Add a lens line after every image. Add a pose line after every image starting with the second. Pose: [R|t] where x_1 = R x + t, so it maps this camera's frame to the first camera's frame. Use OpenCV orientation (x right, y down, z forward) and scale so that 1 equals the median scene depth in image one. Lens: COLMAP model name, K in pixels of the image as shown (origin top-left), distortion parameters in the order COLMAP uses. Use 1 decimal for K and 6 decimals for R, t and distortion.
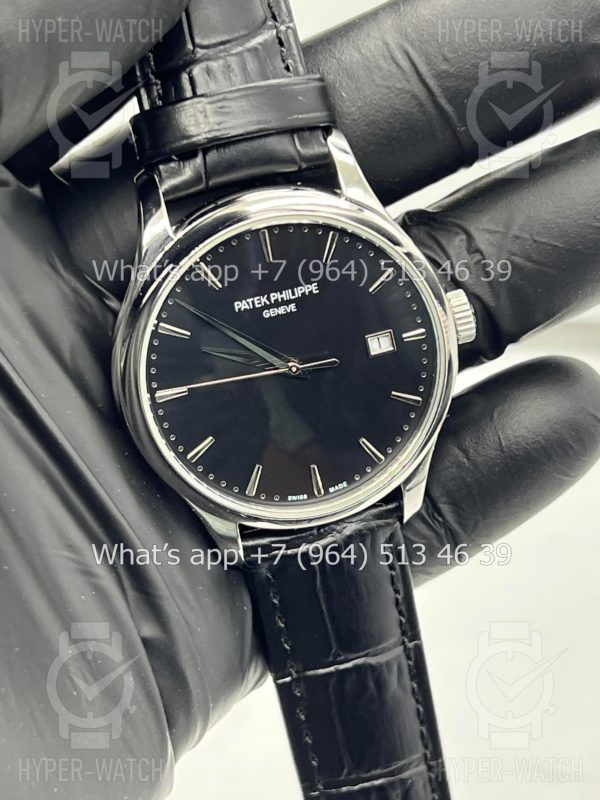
lens RADIAL K [[1941.2, 0, 326.4], [0, 1941.2, 408.5], [0, 0, 1]] dist [0.286529, 0.000000]
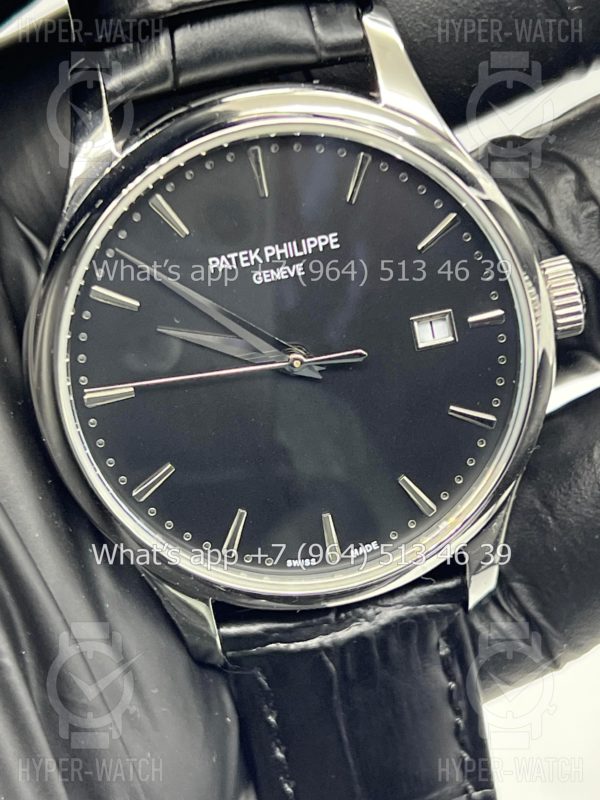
lens RADIAL K [[1941.2, 0, 276.0], [0, 1941.2, 410.1], [0, 0, 1]] dist [0.286529, 0.000000]
pose [[0.994336, 0.030532, -0.101799, 0.043018], [-0.035355, 0.998320, -0.045909, 0.025377], [0.100226, 0.049248, 0.993745, 0.350658]]
